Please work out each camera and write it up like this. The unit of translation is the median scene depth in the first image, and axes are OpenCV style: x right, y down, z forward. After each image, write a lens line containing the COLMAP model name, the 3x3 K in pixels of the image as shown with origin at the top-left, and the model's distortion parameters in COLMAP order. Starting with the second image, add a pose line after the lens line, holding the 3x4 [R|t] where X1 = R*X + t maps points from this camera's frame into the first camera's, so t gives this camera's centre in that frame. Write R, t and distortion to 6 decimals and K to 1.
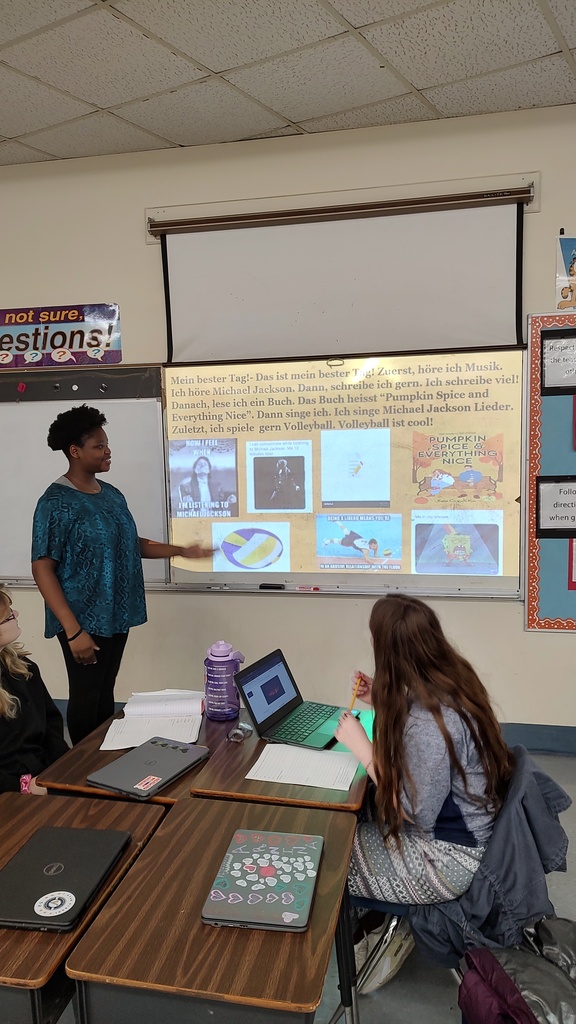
lens RADIAL K [[738.7, 0, 288.0], [0, 738.7, 512.0], [0, 0, 1]] dist [-0.004869, -0.002060]
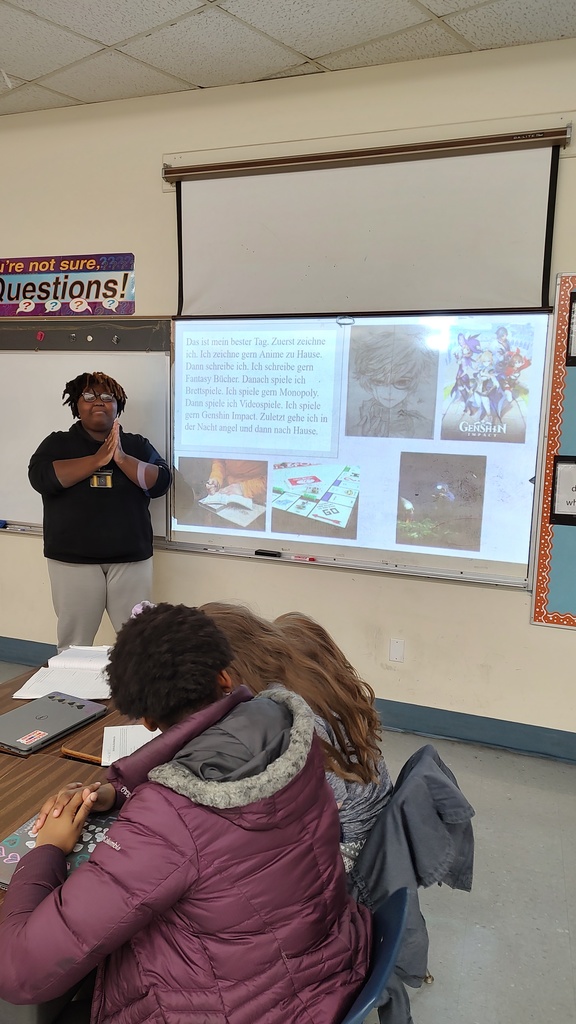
lens RADIAL K [[738.7, 0, 288.0], [0, 738.7, 512.0], [0, 0, 1]] dist [-0.004869, -0.002060]
pose [[0.986066, 0.073235, -0.149367, 0.148277], [-0.067288, 0.996741, 0.044494, 0.002350], [0.152138, -0.033824, 0.987780, 0.053904]]
